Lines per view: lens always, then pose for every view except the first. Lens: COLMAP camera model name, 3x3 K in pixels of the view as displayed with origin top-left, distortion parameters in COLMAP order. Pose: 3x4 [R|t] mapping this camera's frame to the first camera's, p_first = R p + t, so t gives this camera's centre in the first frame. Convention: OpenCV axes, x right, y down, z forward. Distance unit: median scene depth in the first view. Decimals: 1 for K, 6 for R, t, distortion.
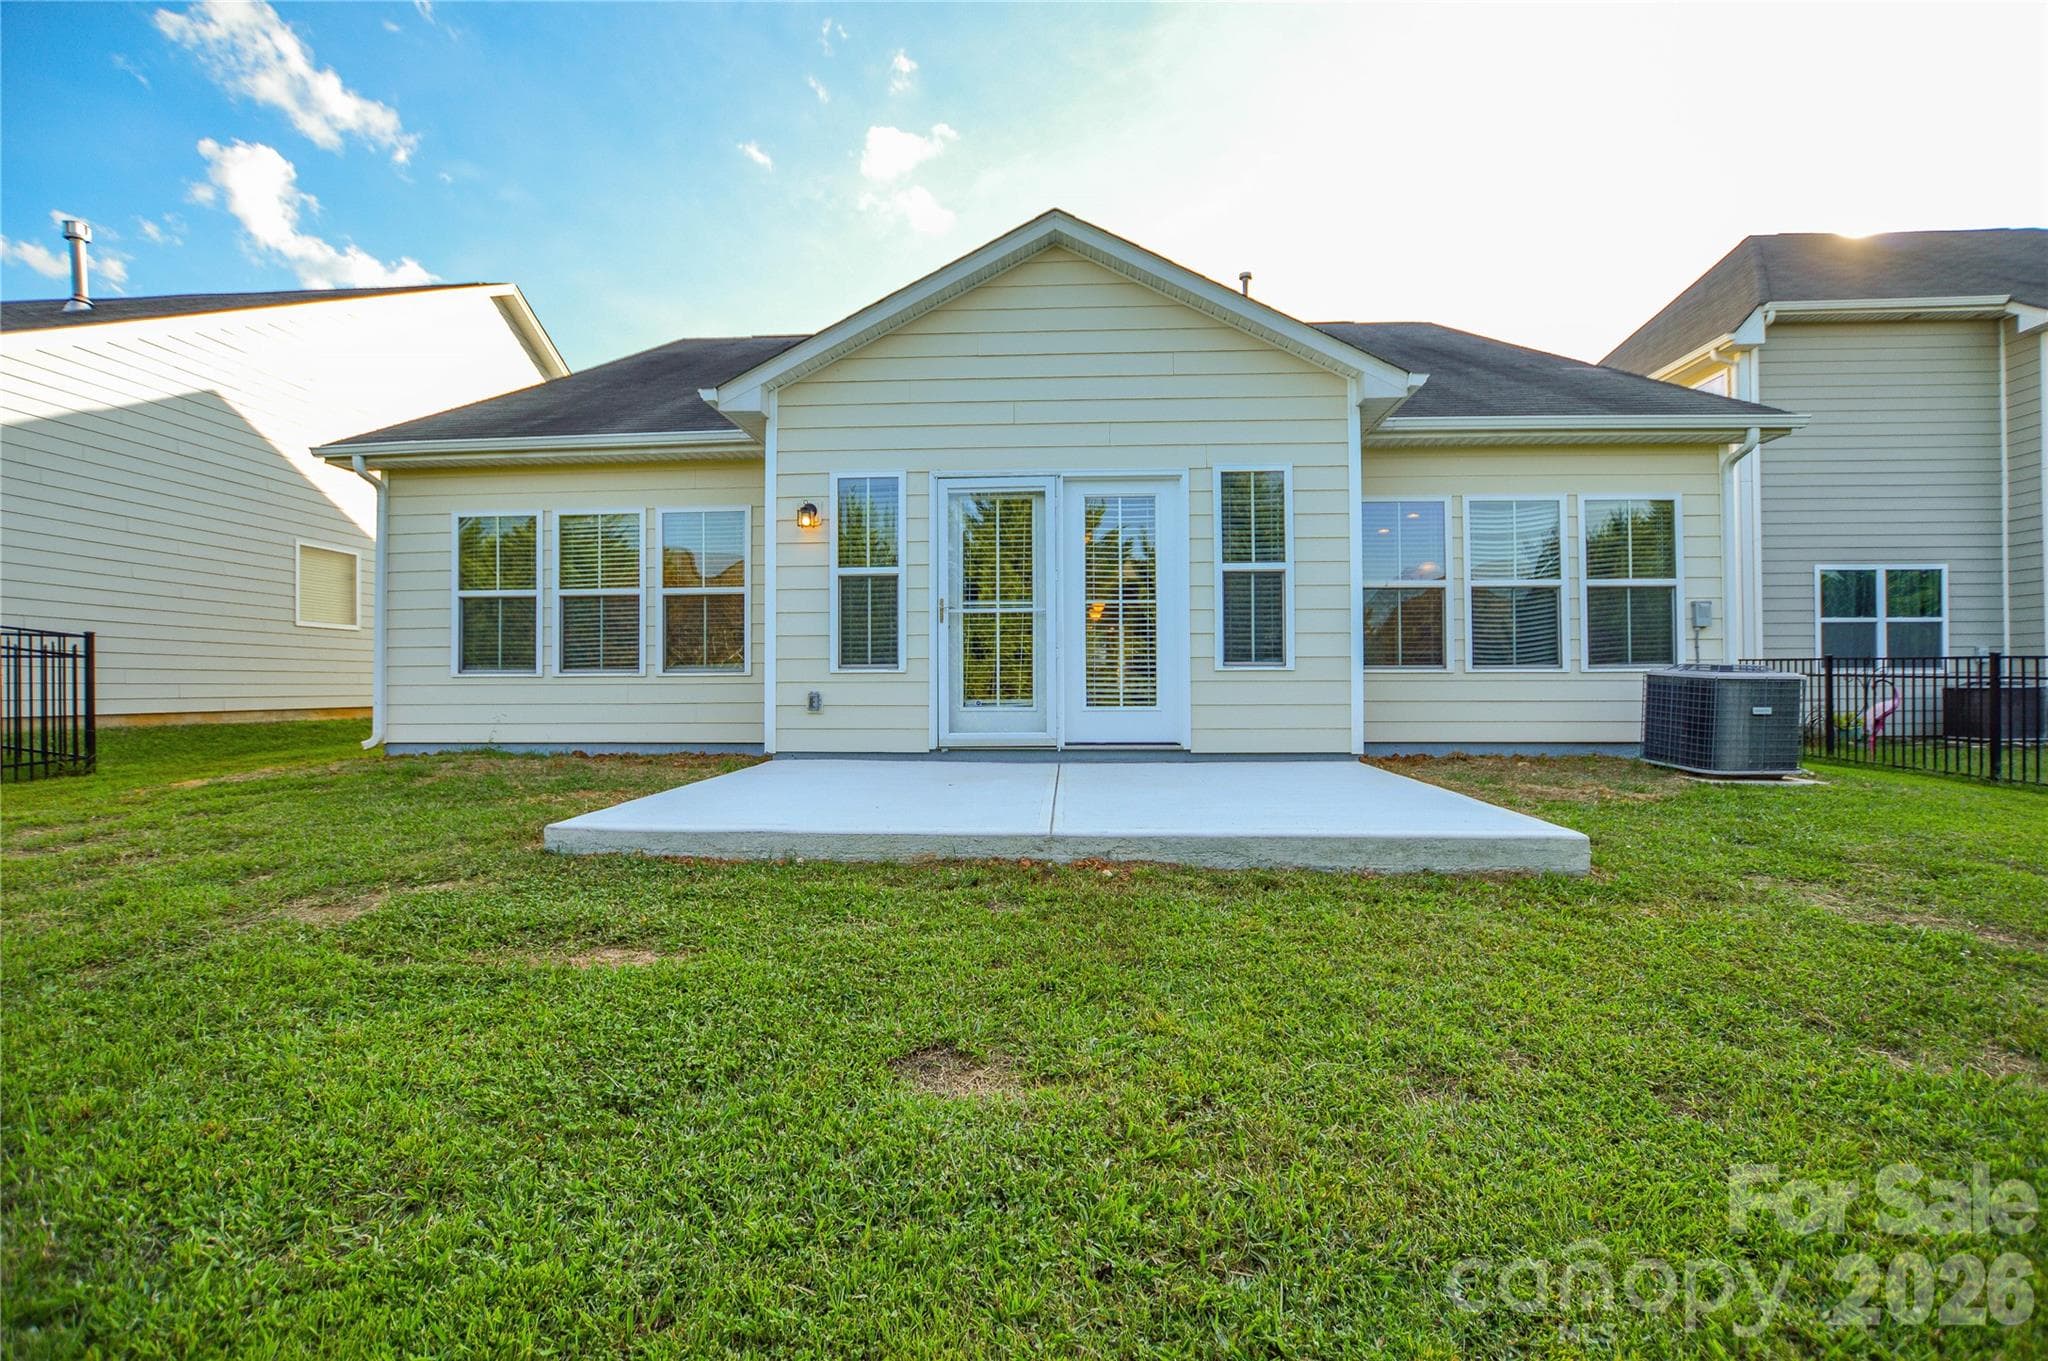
lens RADIAL K [[872.8, 0, 1024.0], [0, 872.8, 680.5], [0, 0, 1]] dist [-0.012632, -0.000131]
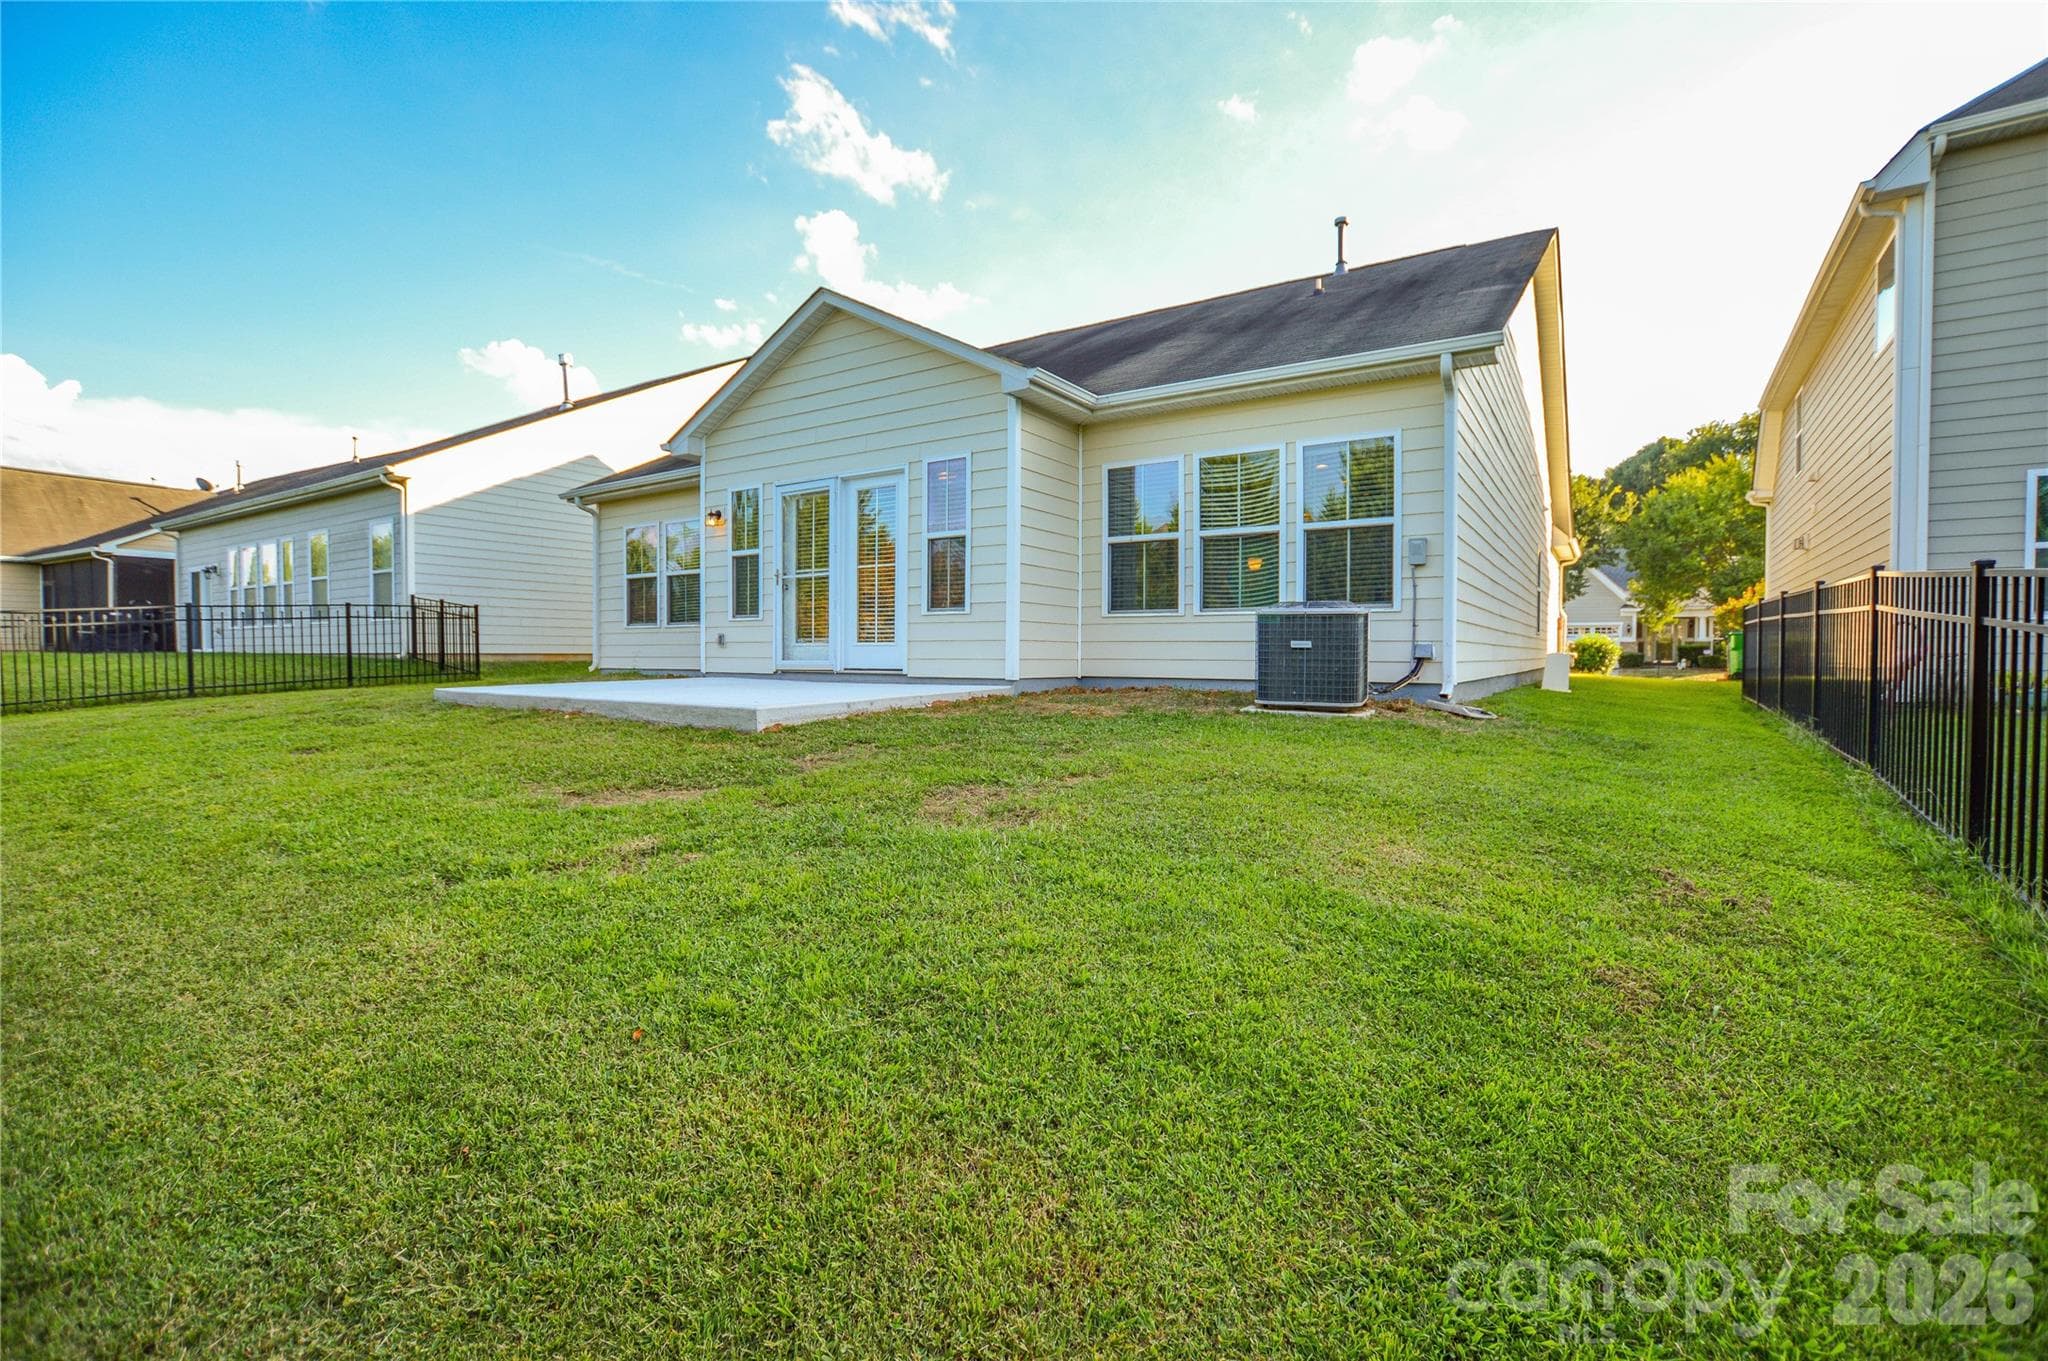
lens RADIAL K [[902.2, 0, 1024.0], [0, 902.2, 680.5], [0, 0, 1]] dist [-0.013179, -0.000201]
pose [[0.862953, 0.022847, -0.504768, 1.022260], [-0.004393, 0.999279, 0.037720, 0.033816], [0.505266, -0.030333, 0.862430, -0.102198]]
